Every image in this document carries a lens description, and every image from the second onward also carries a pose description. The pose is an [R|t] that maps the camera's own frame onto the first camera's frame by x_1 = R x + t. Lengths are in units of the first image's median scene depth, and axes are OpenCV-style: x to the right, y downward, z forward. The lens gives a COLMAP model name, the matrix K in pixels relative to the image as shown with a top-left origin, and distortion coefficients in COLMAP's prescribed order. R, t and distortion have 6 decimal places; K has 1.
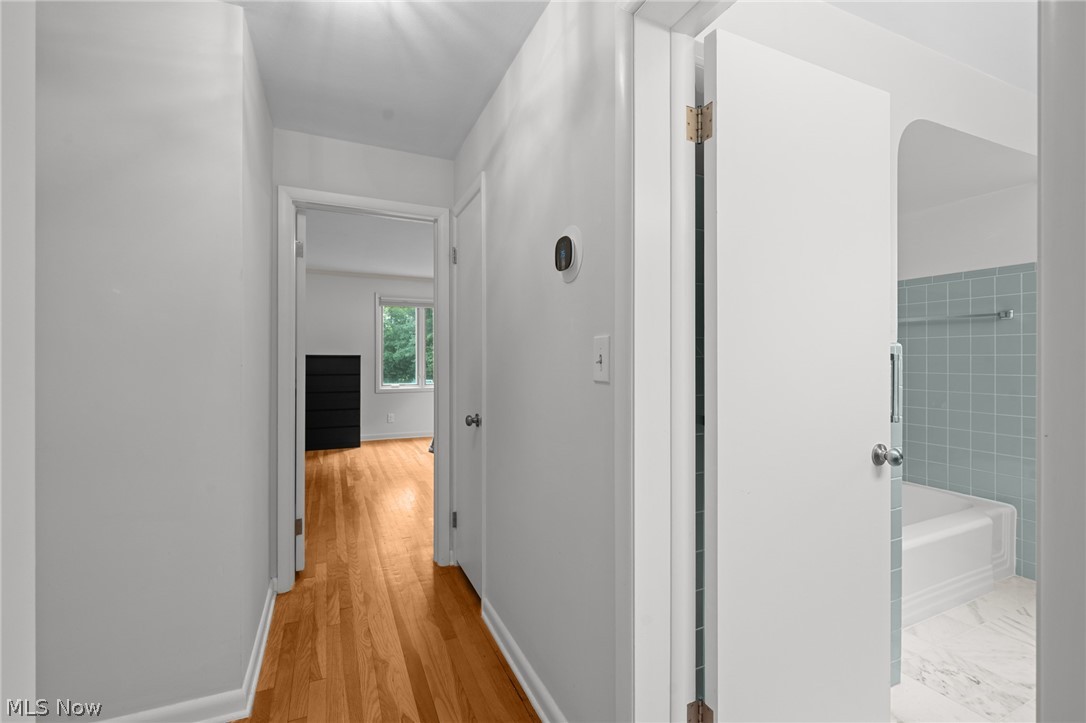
lens RADIAL K [[487.8, 0, 545.7], [0, 487.8, 359.1], [0, 0, 1]] dist [-0.000259, 0.000064]
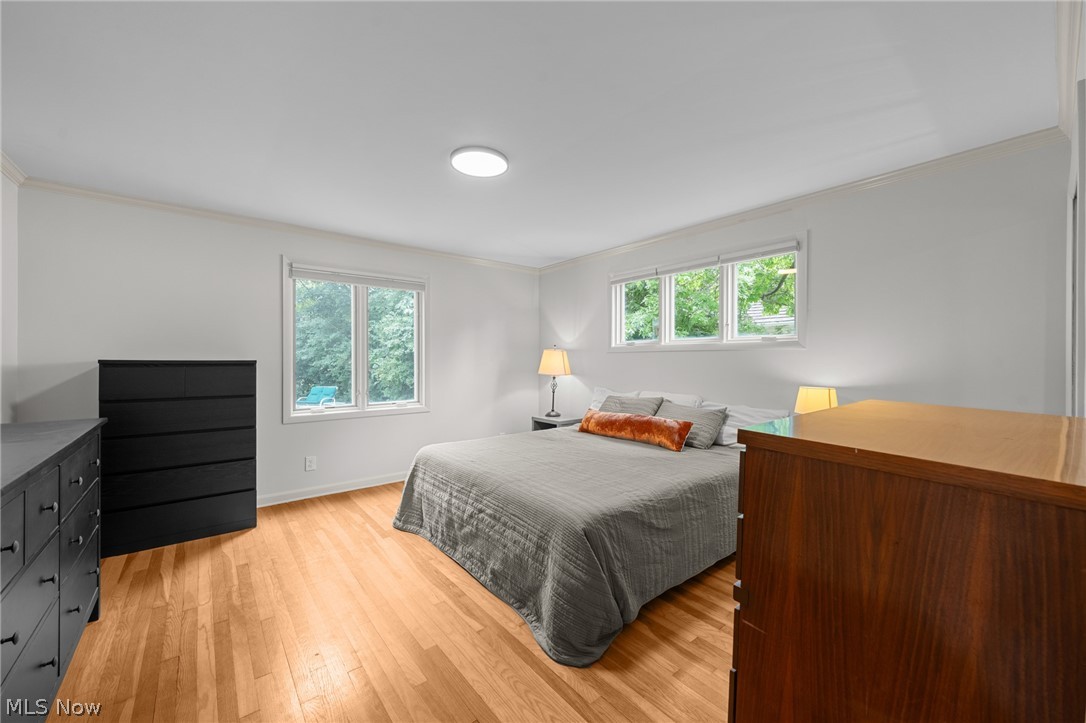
lens RADIAL K [[426.7, 0, 545.2], [0, 426.7, 359.8], [0, 0, 1]] dist [-0.001153, -0.000088]
pose [[0.965740, -0.002052, 0.259502, -0.178370], [0.002514, 0.999996, -0.001447, -0.006592], [-0.259498, 0.002049, 0.965742, 0.422696]]
